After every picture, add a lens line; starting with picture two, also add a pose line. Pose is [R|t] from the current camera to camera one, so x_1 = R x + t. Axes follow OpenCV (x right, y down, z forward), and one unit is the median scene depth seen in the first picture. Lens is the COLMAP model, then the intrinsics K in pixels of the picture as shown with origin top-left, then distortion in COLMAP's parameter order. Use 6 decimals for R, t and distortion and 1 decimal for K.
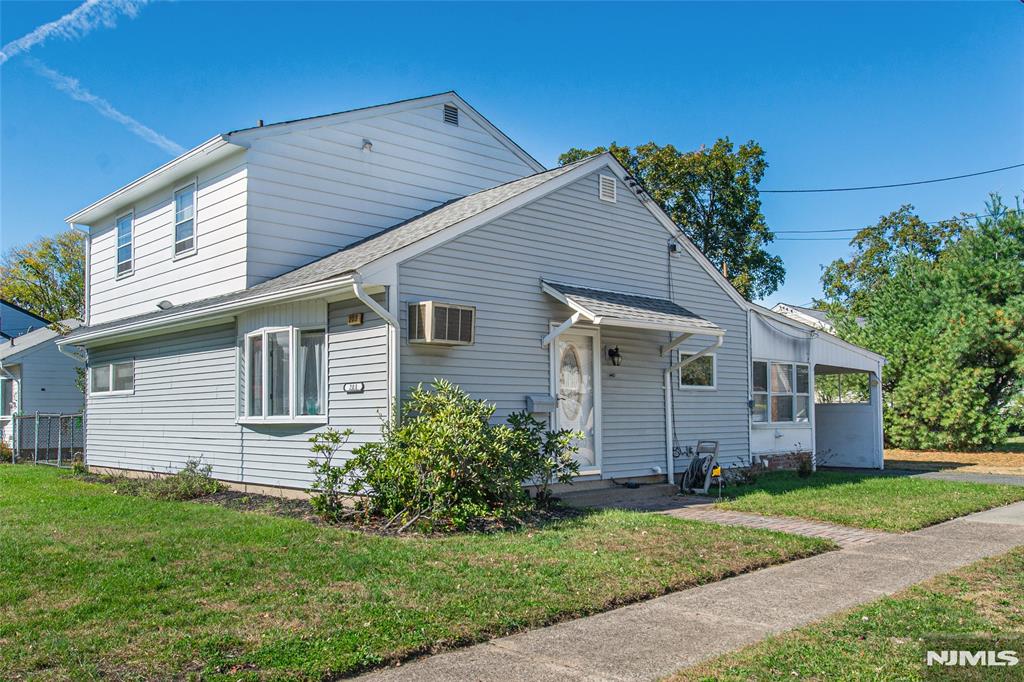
lens RADIAL K [[870.6, 0, 513.1], [0, 870.6, 380.7], [0, 0, 1]] dist [0.003485, 0.000037]
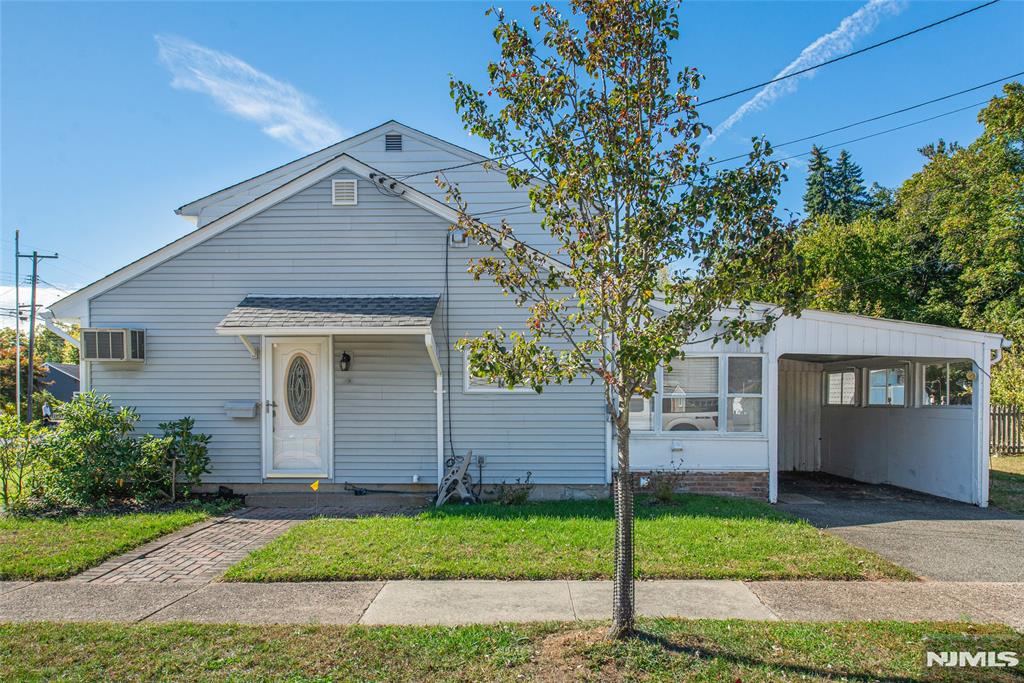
lens RADIAL K [[732.0, 0, 513.8], [0, 732.0, 420.1], [0, 0, 1]] dist [-0.006832, -0.000262]
pose [[0.704405, 0.018416, -0.709559, 0.698461], [0.021496, 0.998651, 0.047260, 0.002740], [0.709473, -0.048543, 0.703059, 0.448538]]
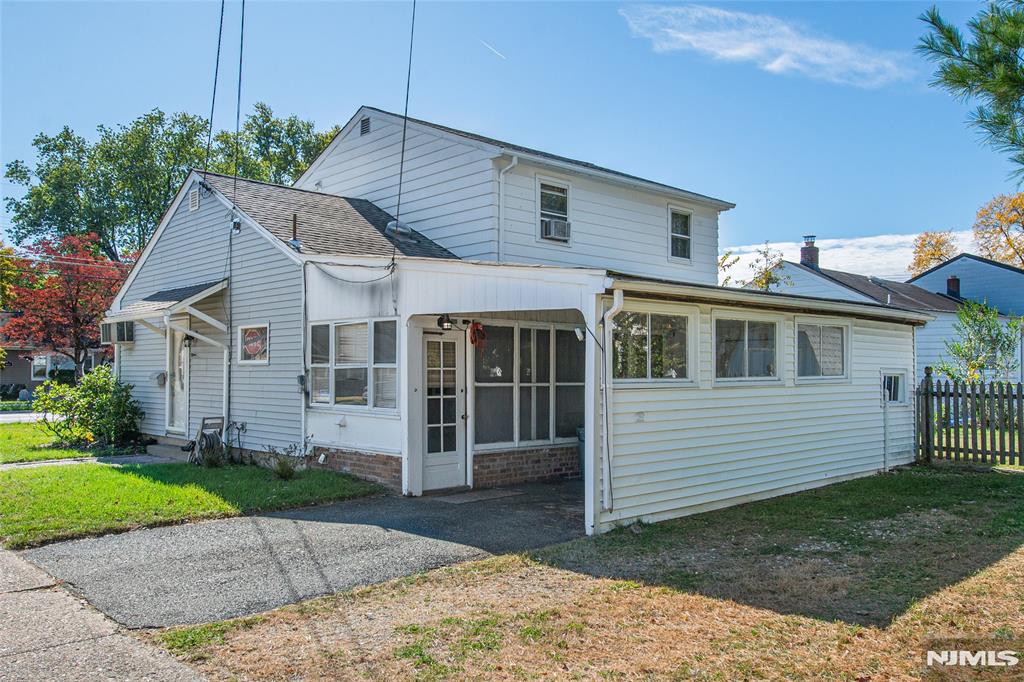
lens RADIAL K [[816.7, 0, 512.0], [0, 816.7, 341.0], [0, 0, 1]] dist [-0.056473, -0.000446]
pose [[0.010862, -0.025207, -0.999623, 1.025601], [0.044368, 0.998710, -0.024702, 0.017924], [0.998956, -0.044083, 0.011966, 1.186967]]
